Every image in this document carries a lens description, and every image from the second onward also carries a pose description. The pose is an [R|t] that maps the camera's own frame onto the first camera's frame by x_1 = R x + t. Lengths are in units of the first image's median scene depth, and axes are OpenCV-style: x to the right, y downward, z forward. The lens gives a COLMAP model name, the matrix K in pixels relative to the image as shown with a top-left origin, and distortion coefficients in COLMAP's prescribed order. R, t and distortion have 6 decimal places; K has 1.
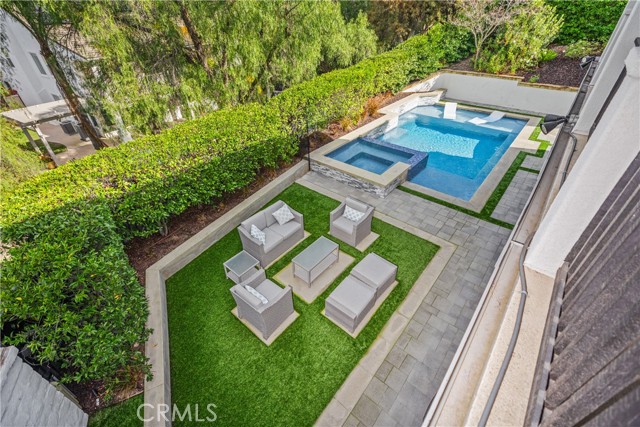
lens RADIAL K [[290.8, 0, 315.5], [0, 290.8, 210.4], [0, 0, 1]] dist [0.004016, 0.000668]
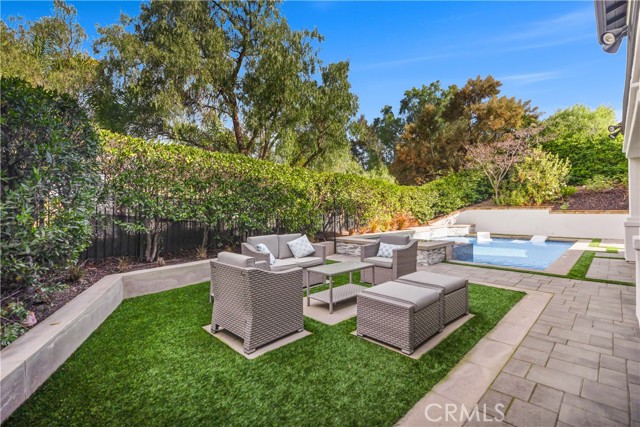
lens RADIAL K [[290.8, 0, 315.5], [0, 290.8, 210.4], [0, 0, 1]] dist [0.004016, 0.000668]
pose [[0.995360, 0.018279, -0.094473, 0.000780], [-0.070380, 0.807814, -0.585221, 0.278599], [0.065619, 0.589155, 0.805351, 0.214338]]
